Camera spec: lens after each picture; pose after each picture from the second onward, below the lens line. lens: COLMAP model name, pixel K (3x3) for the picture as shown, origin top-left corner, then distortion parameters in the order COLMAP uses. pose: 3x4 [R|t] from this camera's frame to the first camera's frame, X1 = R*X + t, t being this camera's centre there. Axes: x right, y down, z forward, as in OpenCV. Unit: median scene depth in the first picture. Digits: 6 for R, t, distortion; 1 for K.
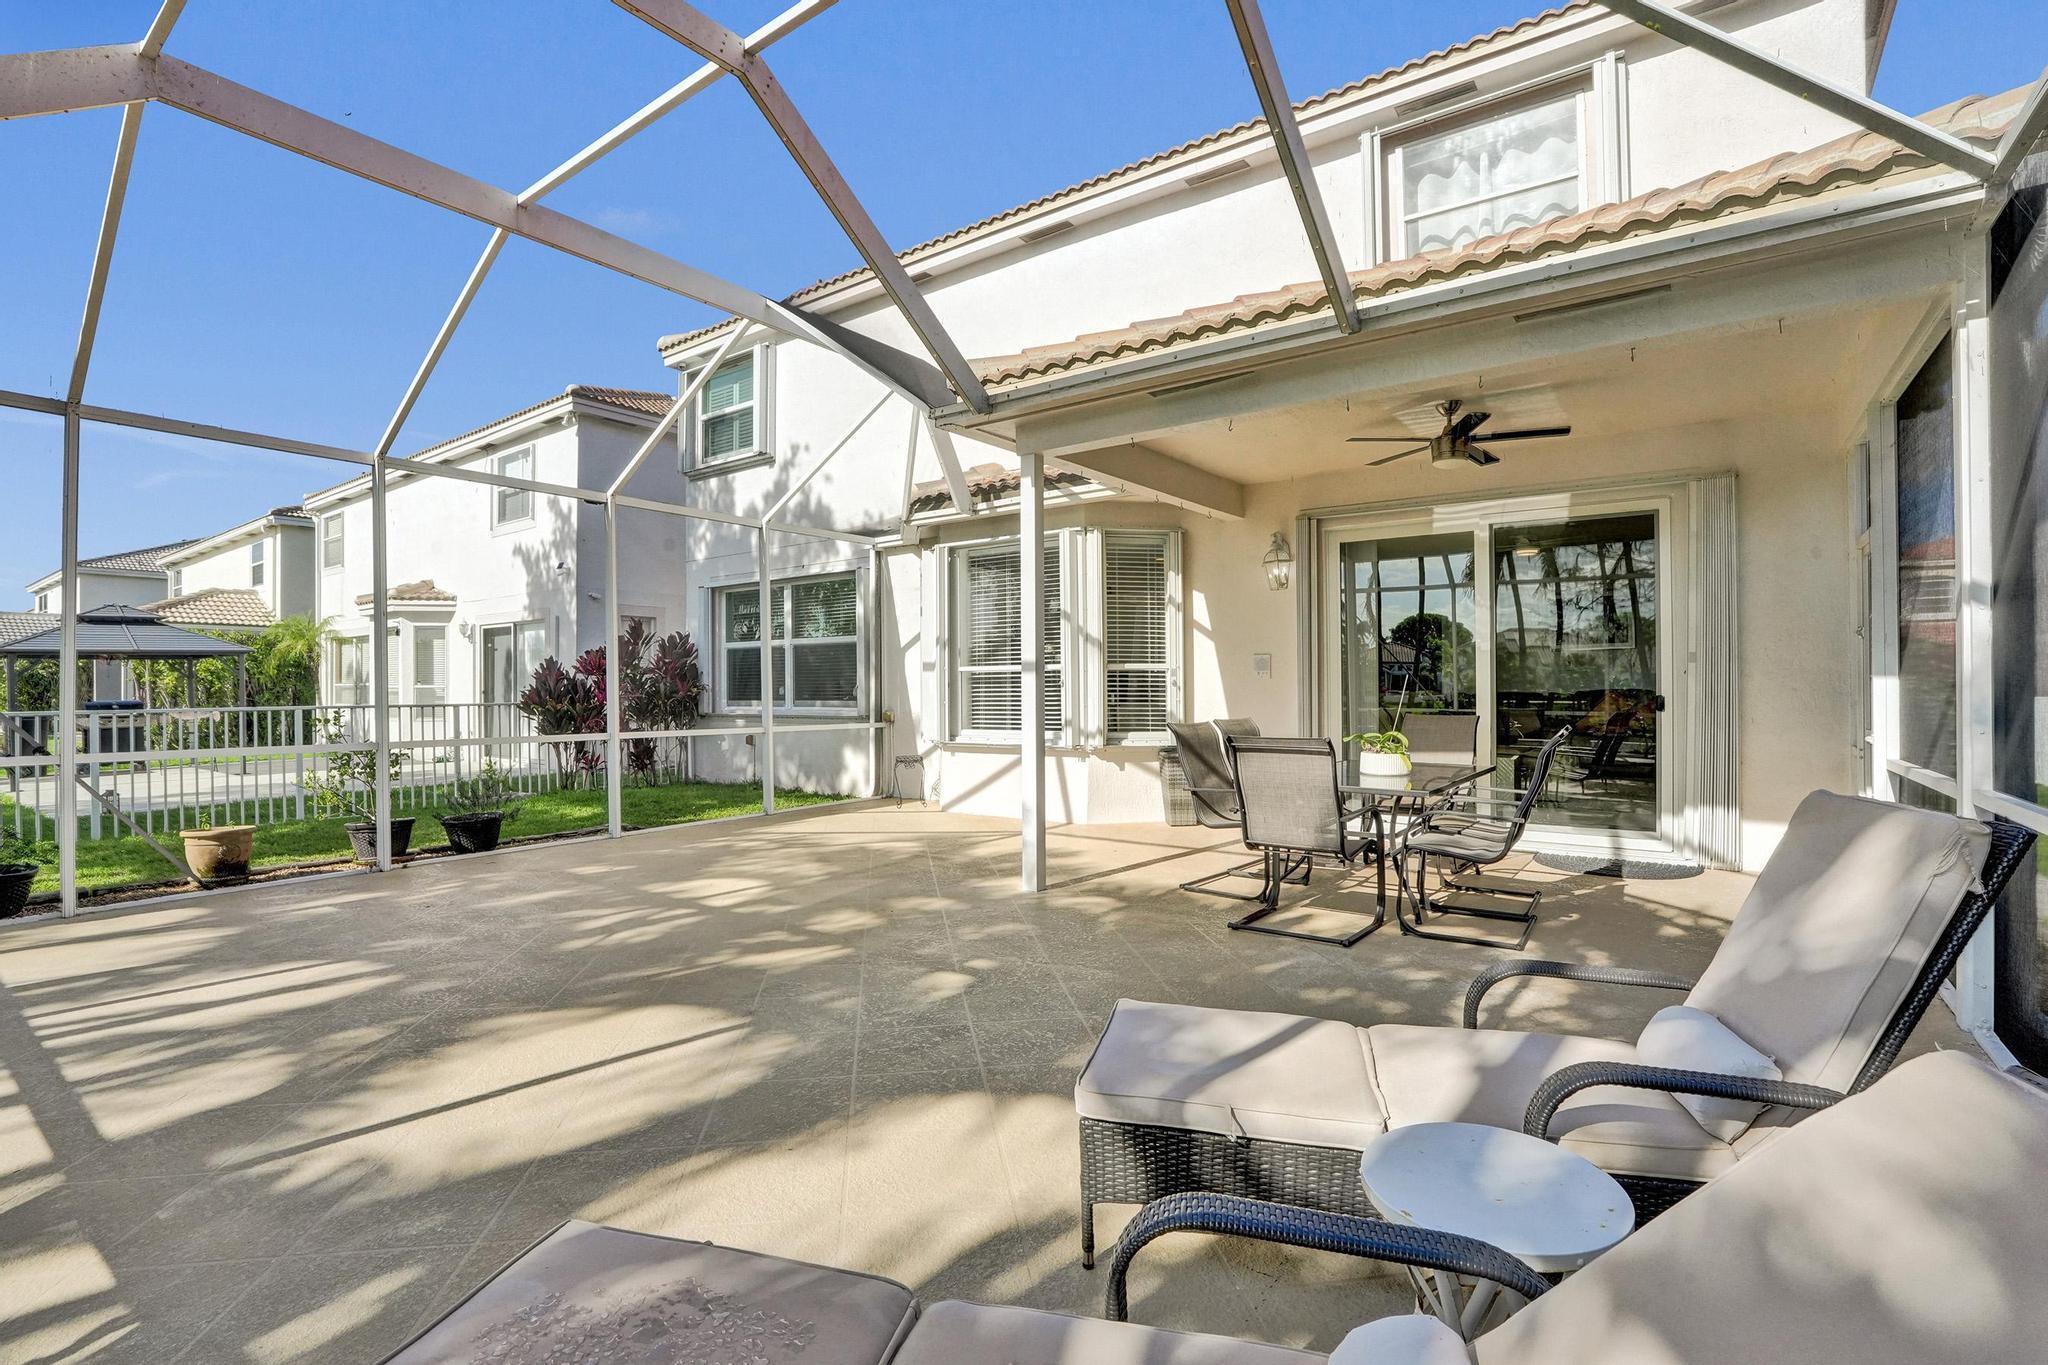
lens RADIAL K [[952.2, 0, 1004.0], [0, 952.2, 680.9], [0, 0, 1]] dist [-0.066921, 0.023576]
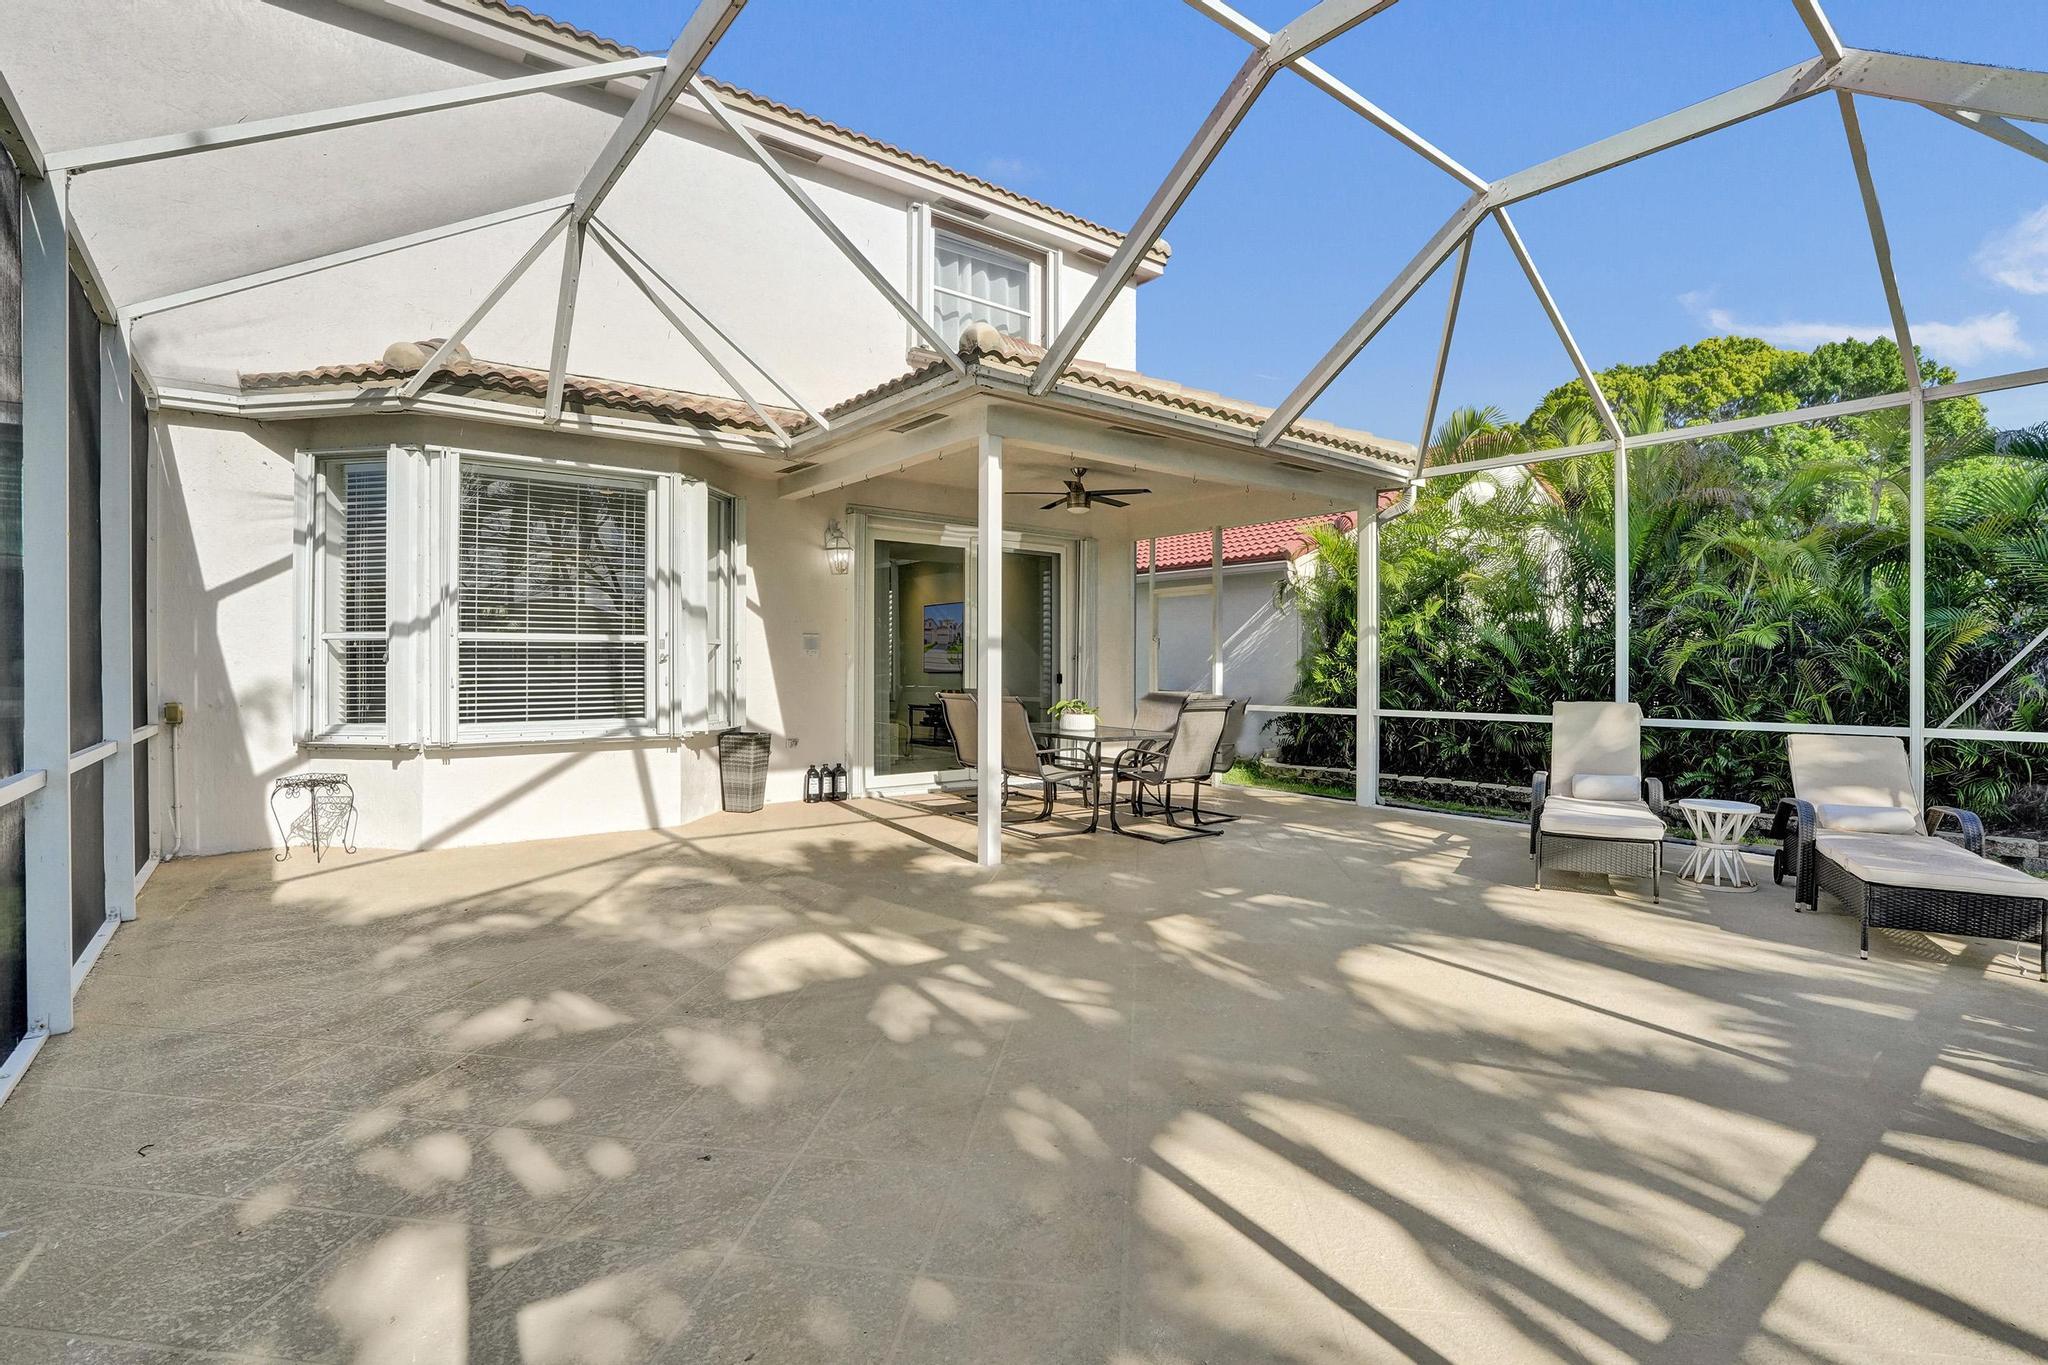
lens RADIAL K [[952.2, 0, 1028.2], [0, 952.2, 686.5], [0, 0, 1]] dist [-0.066921, 0.023576]
pose [[0.251520, -0.012378, 0.967773, -1.497793], [-0.010796, 0.999820, 0.015594, 0.022464], [-0.967792, -0.014370, 0.251342, 1.111427]]
